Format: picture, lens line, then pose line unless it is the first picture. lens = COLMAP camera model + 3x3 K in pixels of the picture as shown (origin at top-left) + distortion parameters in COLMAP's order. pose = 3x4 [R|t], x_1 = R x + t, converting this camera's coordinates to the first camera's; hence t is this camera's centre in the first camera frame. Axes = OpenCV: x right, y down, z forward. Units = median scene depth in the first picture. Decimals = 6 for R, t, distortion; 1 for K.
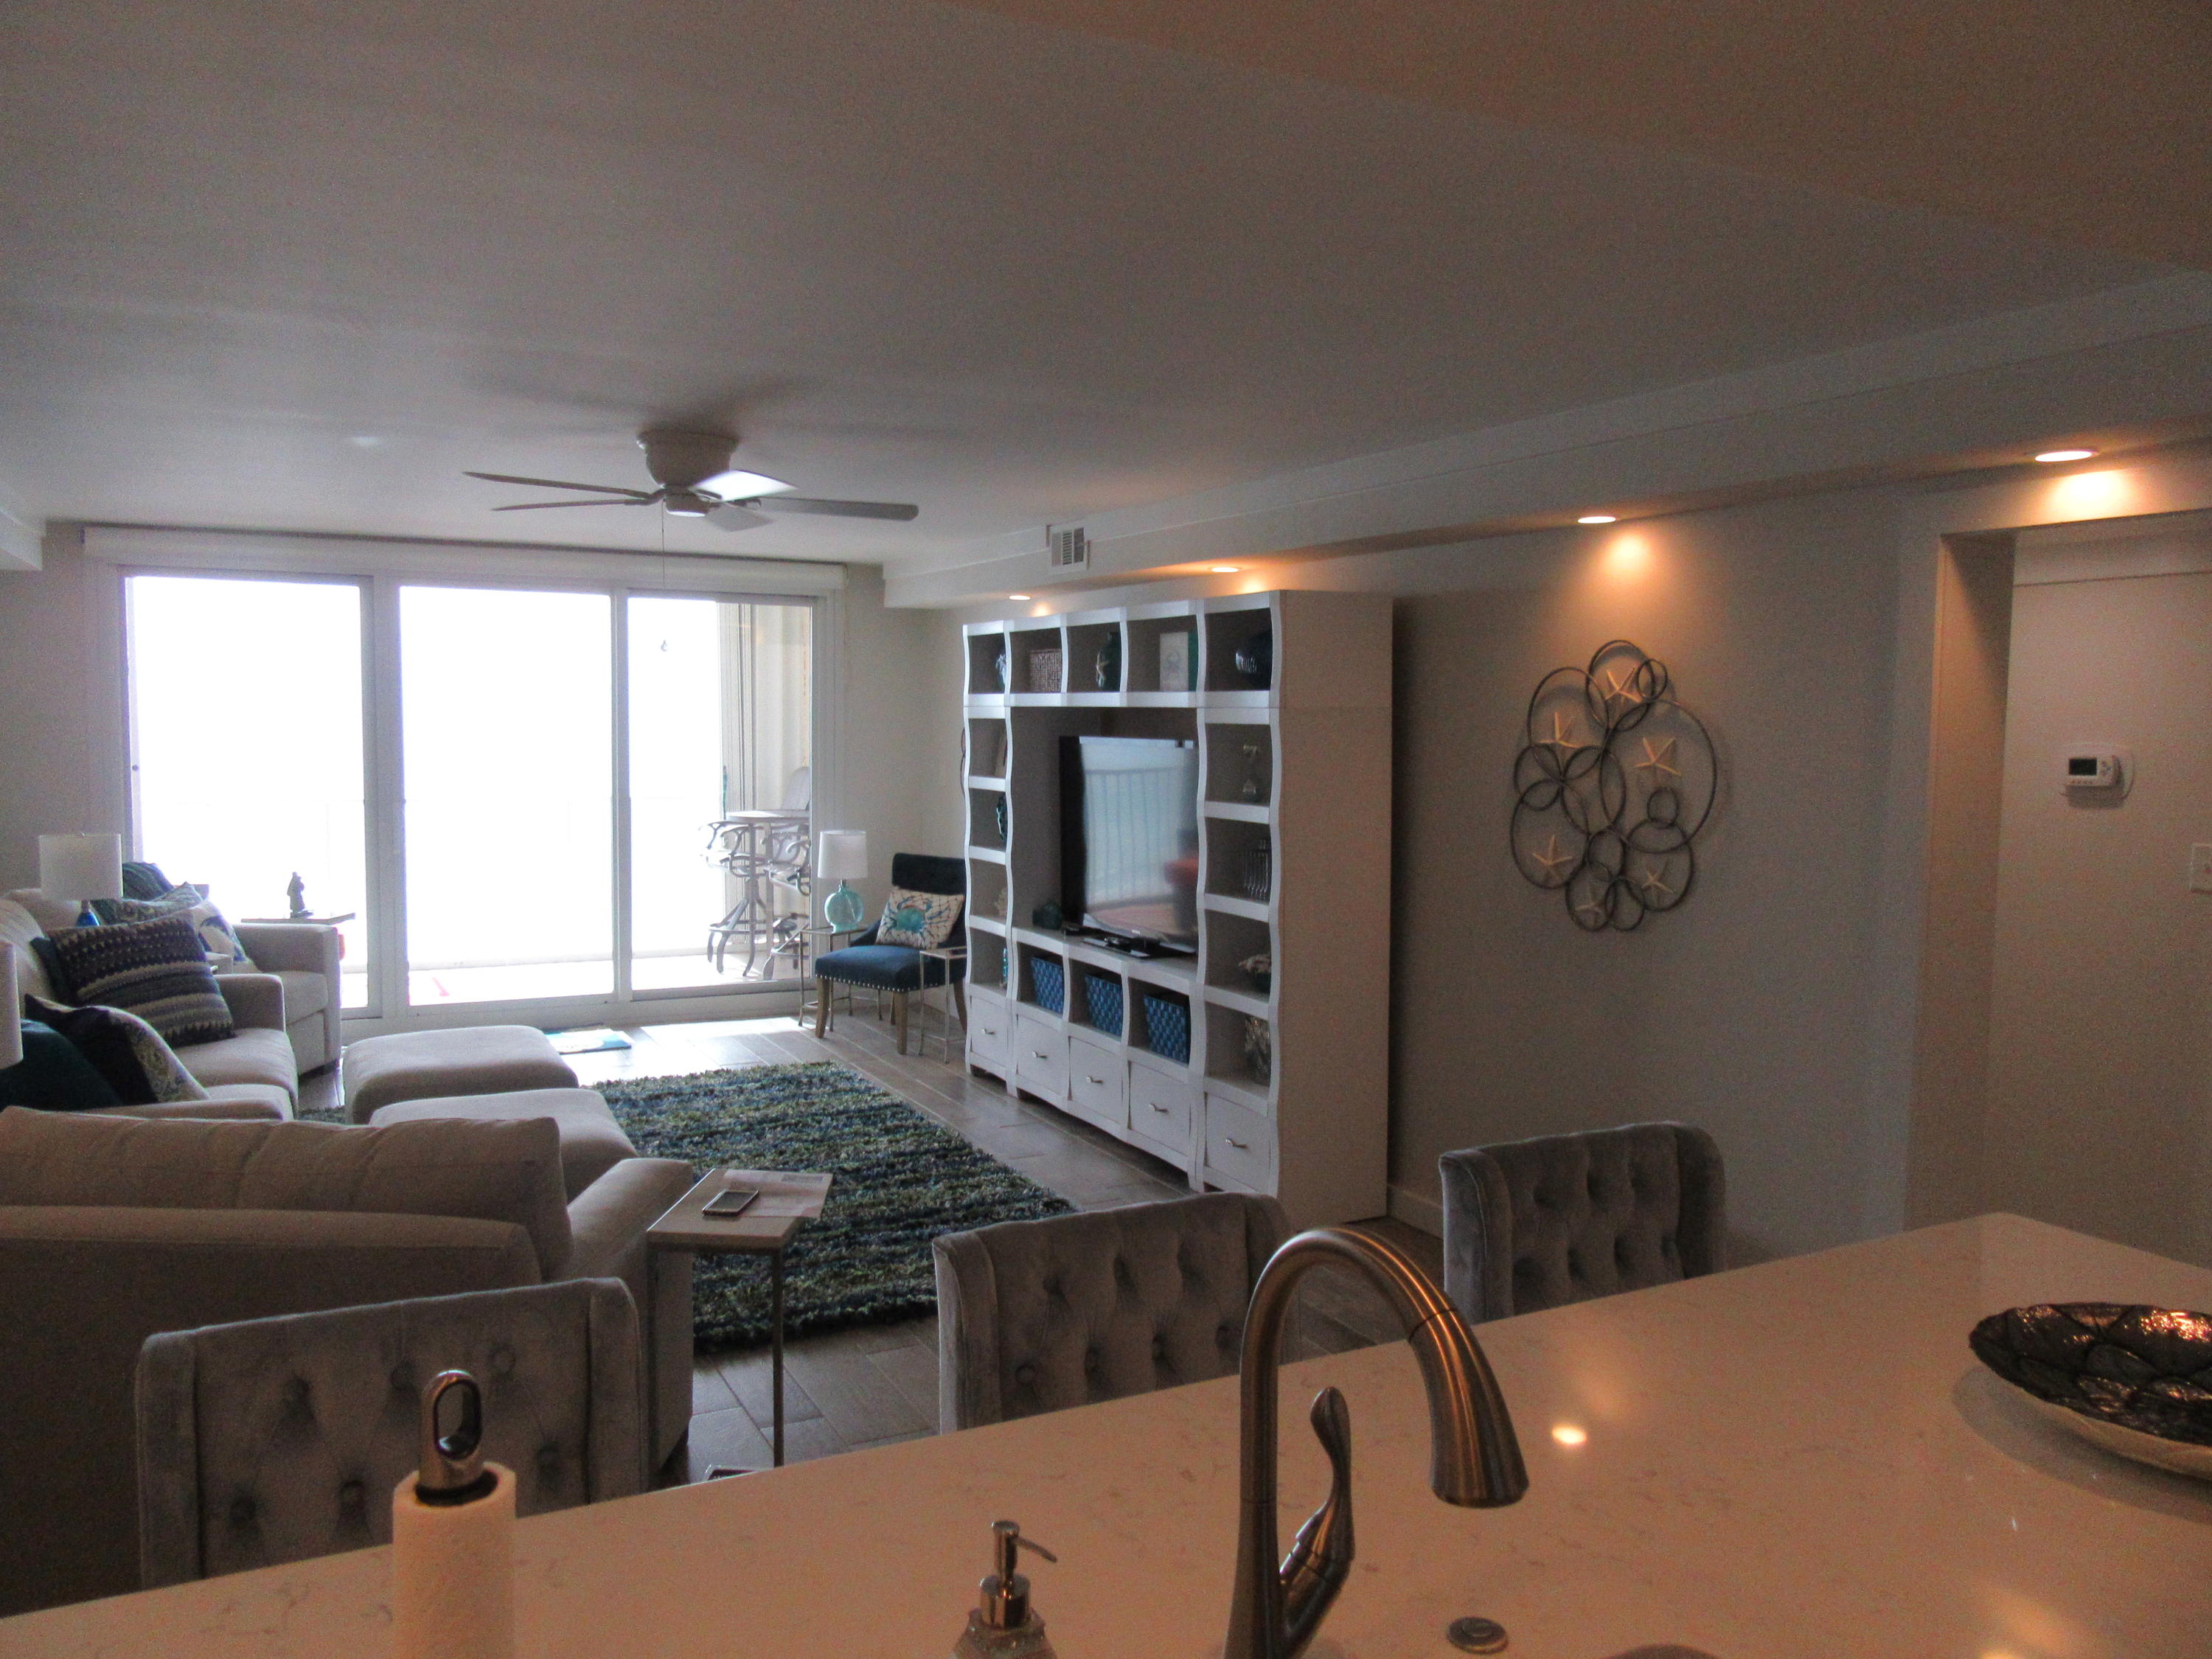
lens RADIAL K [[1648.8, 0, 1106.0], [0, 1648.8, 830.4], [0, 0, 1]] dist [-0.010818, 0.010882]
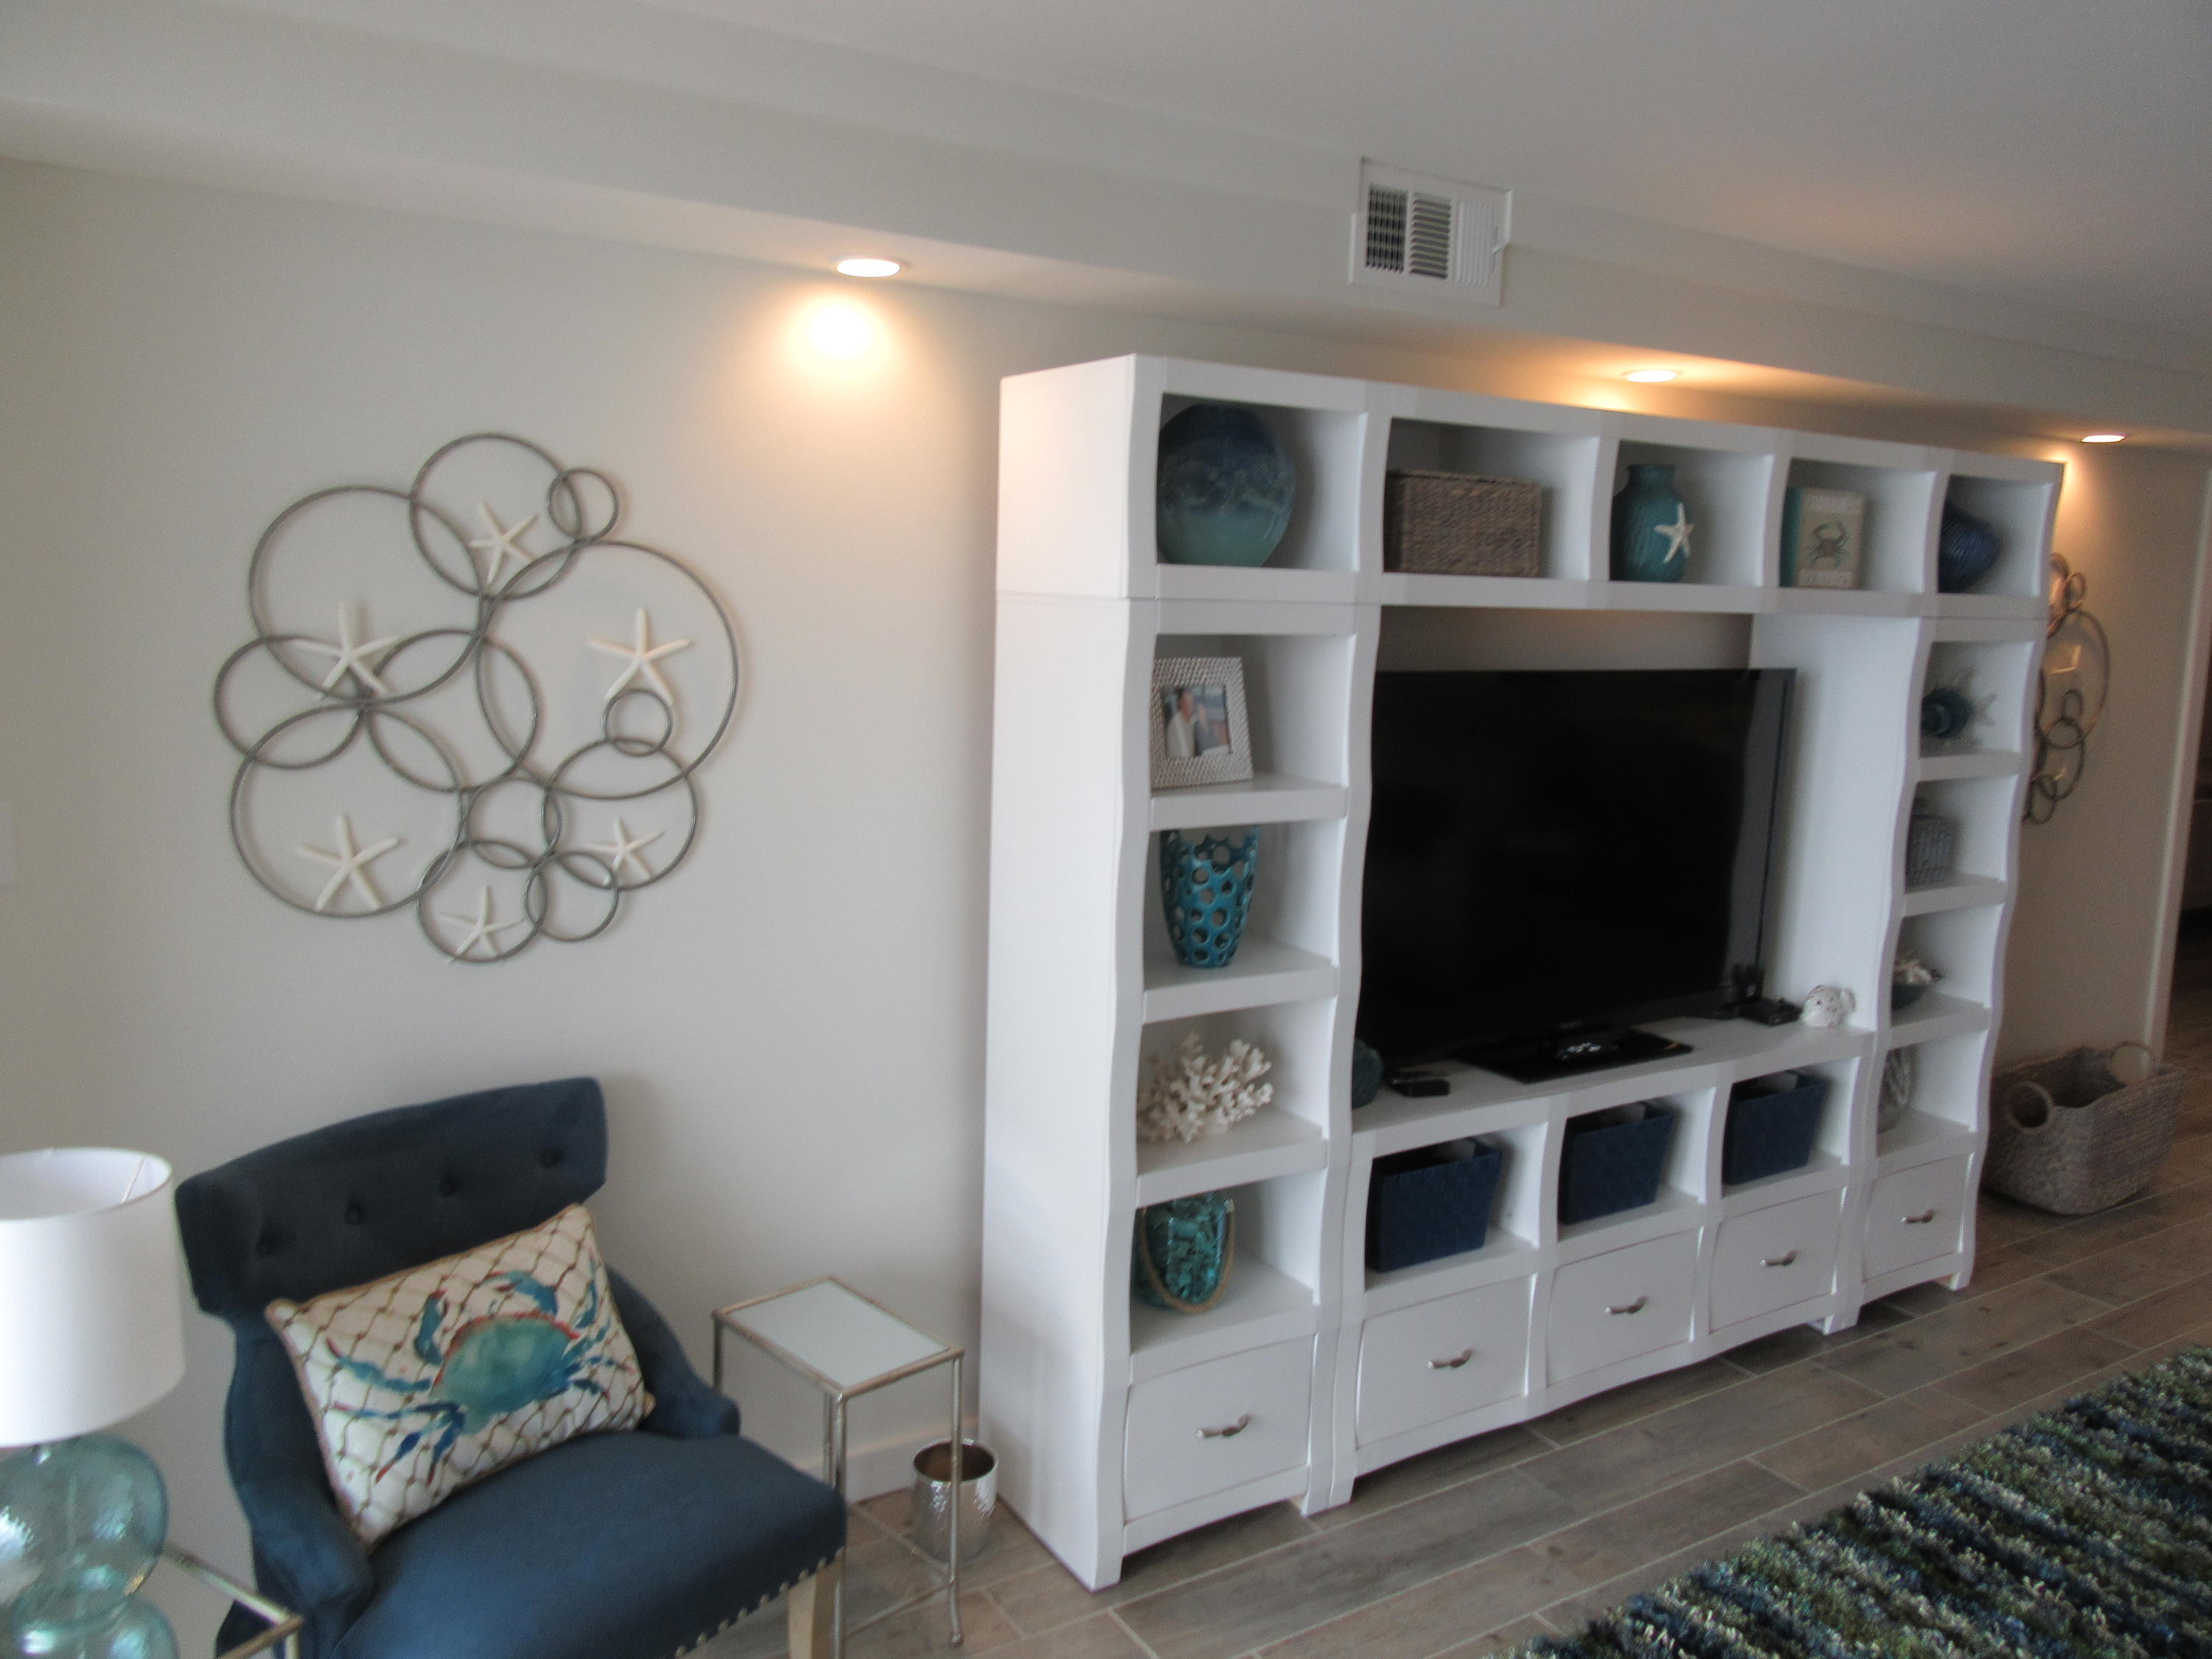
lens RADIAL K [[1648.8, 0, 1083.9], [0, 1648.8, 827.6], [0, 0, 1]] dist [-0.010818, 0.010882]
pose [[-0.281472, -0.172207, 0.943990, -0.276570], [0.029072, 0.981783, 0.187770, -0.082399], [-0.959129, 0.080296, -0.271338, 0.976679]]
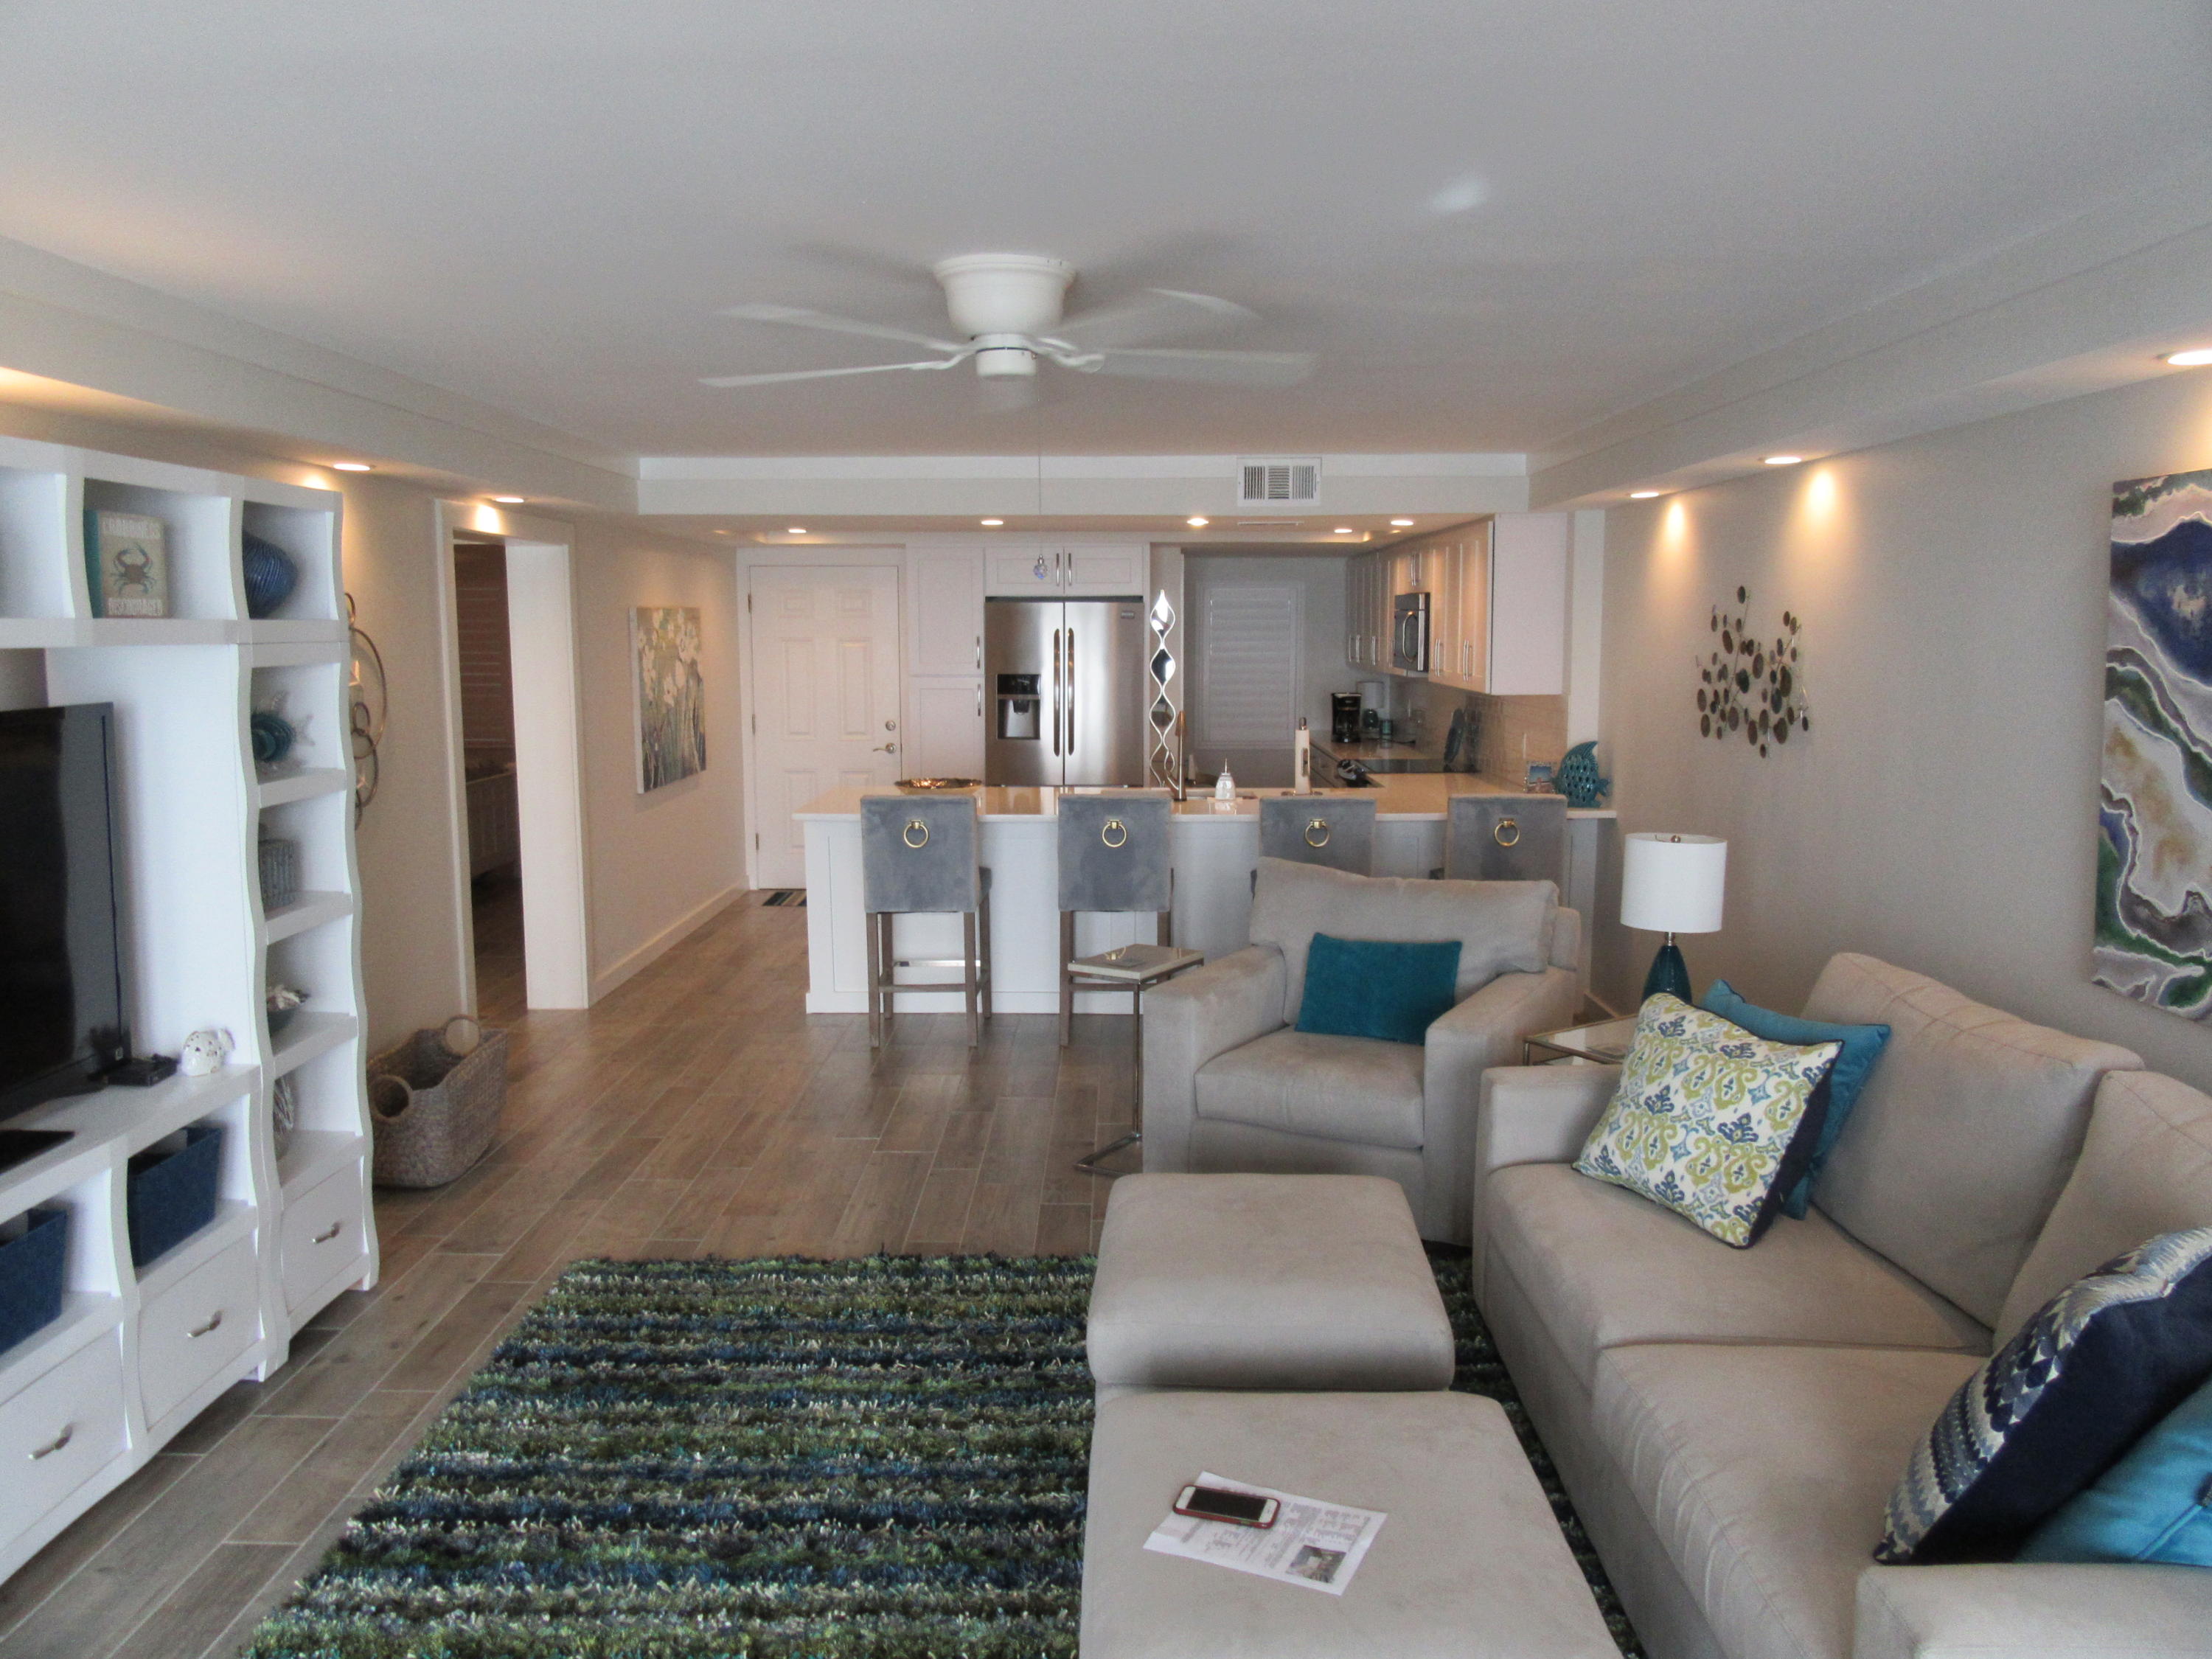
lens RADIAL K [[1648.8, 0, 1114.8], [0, 1648.8, 830.2], [0, 0, 1]] dist [-0.010818, 0.010882]
pose [[-0.962761, -0.071113, 0.260833, -0.247221], [-0.020129, 0.980963, 0.193148, -0.091763], [-0.269603, 0.180705, -0.945865, 1.005272]]
